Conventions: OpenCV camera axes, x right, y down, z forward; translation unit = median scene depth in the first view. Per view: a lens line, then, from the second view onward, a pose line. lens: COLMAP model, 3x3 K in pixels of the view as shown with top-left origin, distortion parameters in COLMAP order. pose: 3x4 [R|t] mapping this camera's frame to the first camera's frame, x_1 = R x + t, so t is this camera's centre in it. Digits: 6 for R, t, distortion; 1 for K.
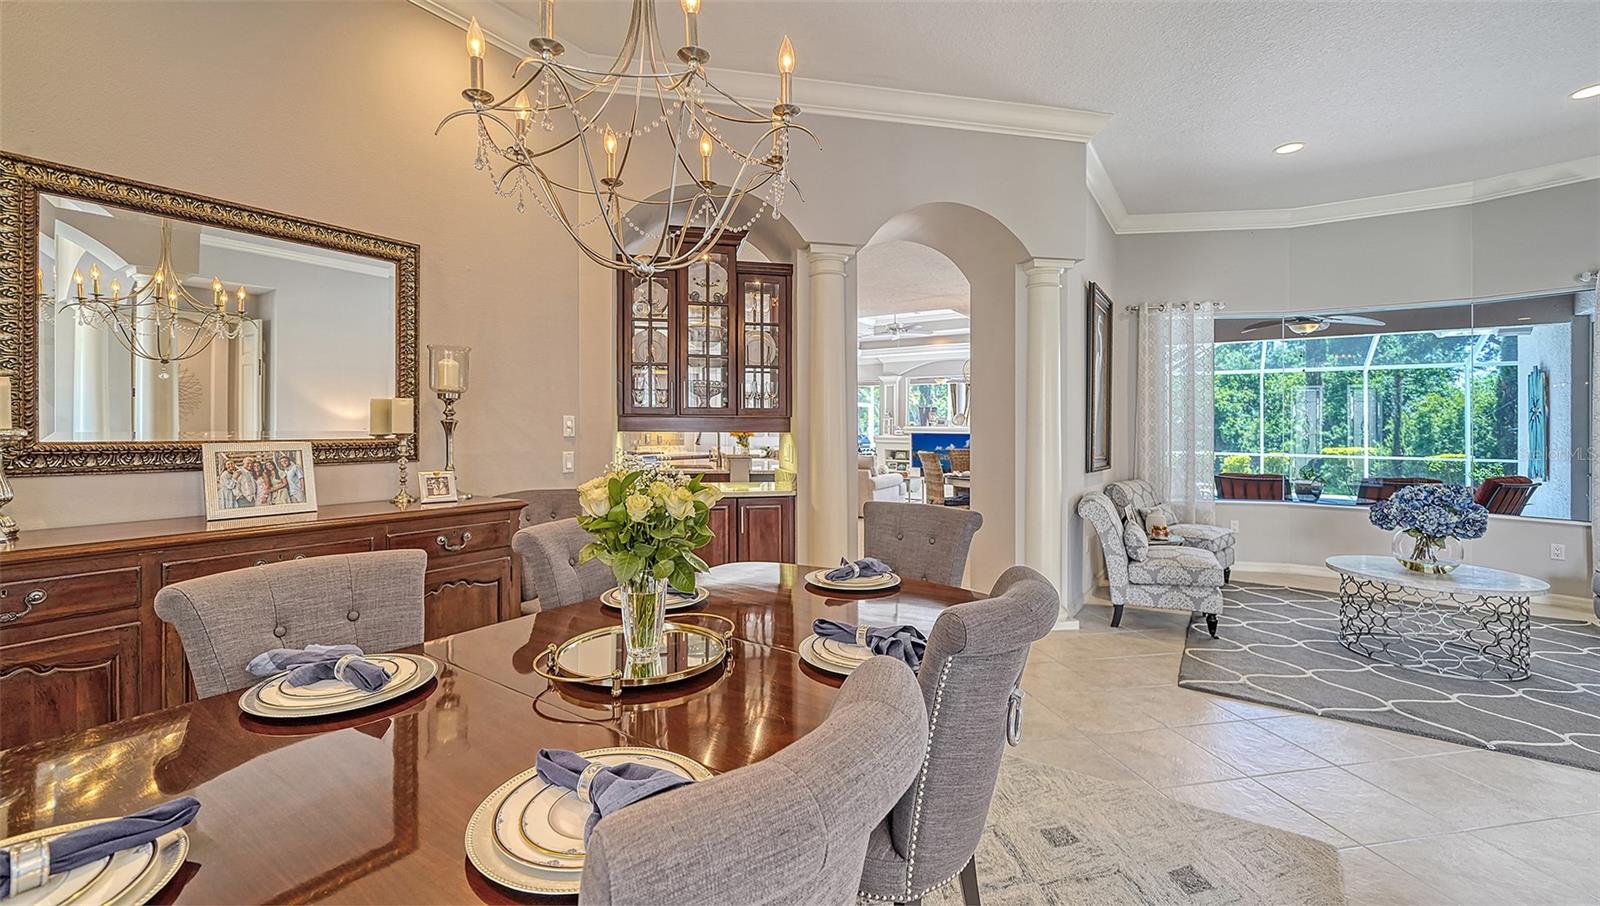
lens RADIAL K [[655.9, 0, 782.2], [0, 655.9, 426.2], [0, 0, 1]] dist [-0.010228, 0.001929]
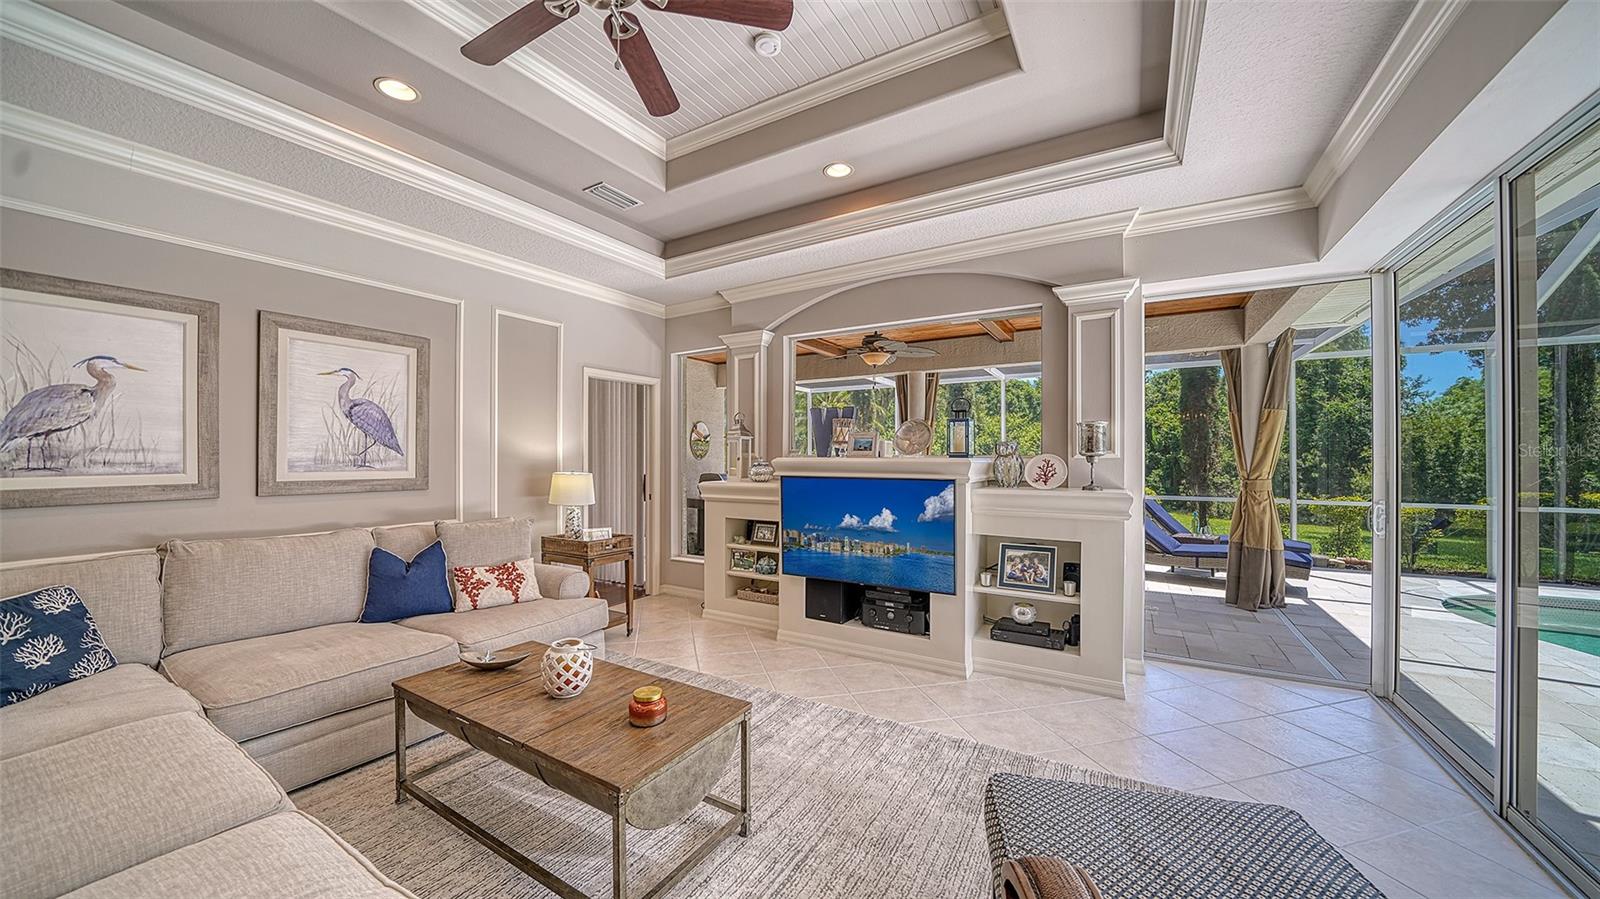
lens RADIAL K [[565.0, 0, 803.6], [0, 565.0, 452.1], [0, 0, 1]] dist [-0.012557, 0.000044]
pose [[0.997692, -0.008696, 0.067348, 0.583190], [0.009375, 0.999908, -0.009774, 0.000149], [-0.067257, 0.010383, 0.997682, 2.131655]]
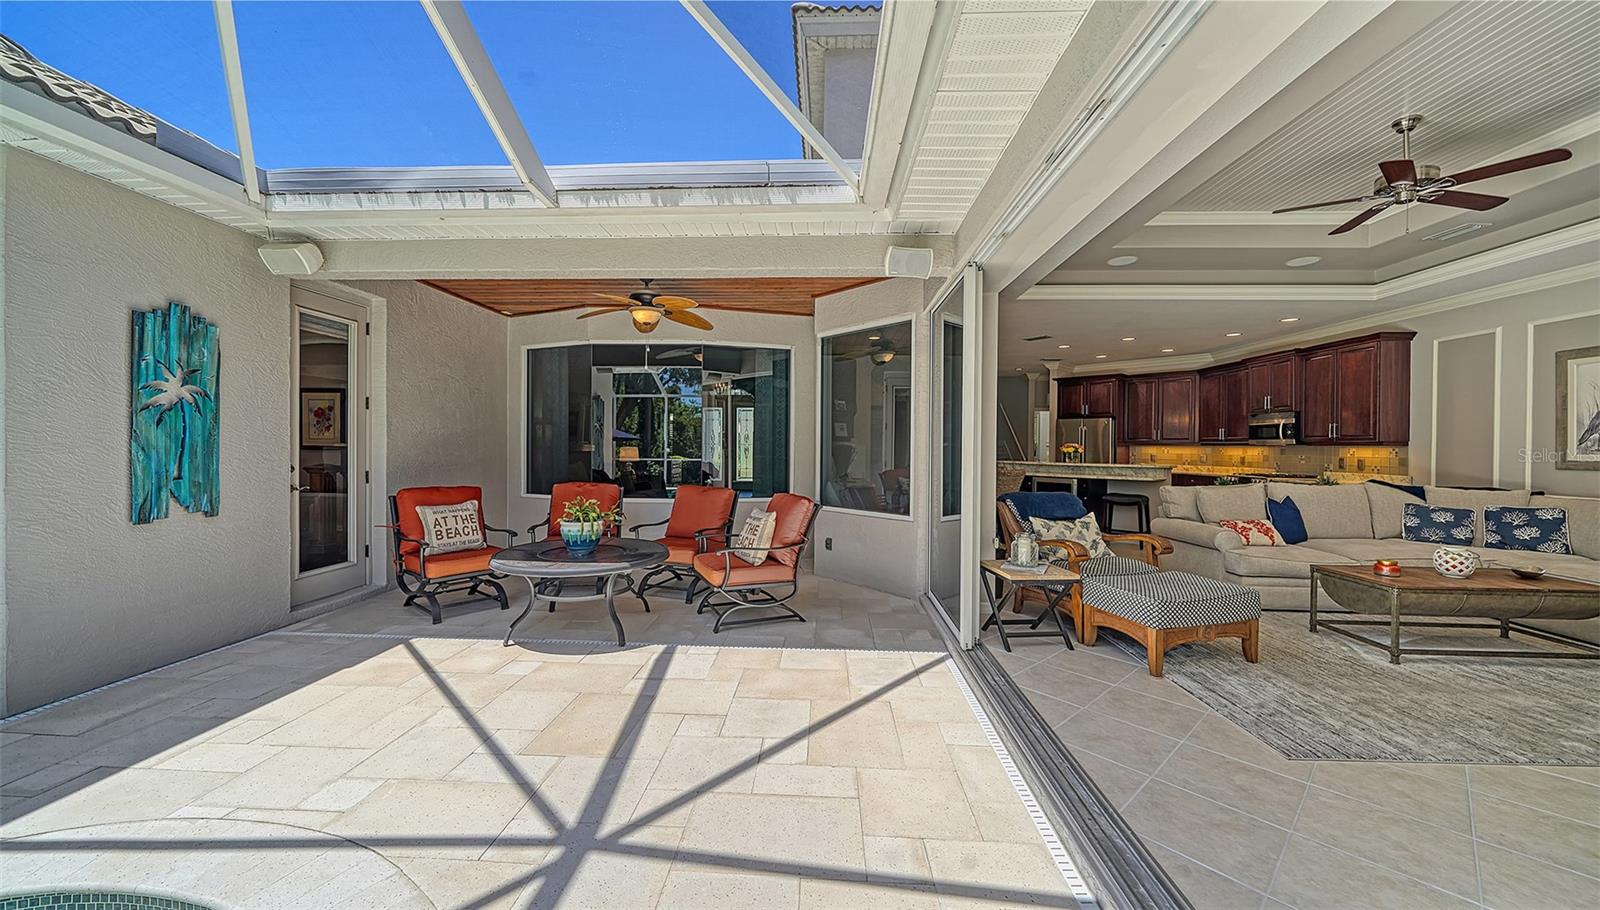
lens RADIAL K [[565.8, 0, 799.9], [0, 565.8, 457.7], [0, 0, 1]] dist [-0.003355, -0.001179]
pose [[-0.851159, -0.006332, -0.524869, 1.705426], [-0.020202, 0.999582, 0.020702, 0.026836], [0.524518, 0.028224, -0.850931, 2.847437]]
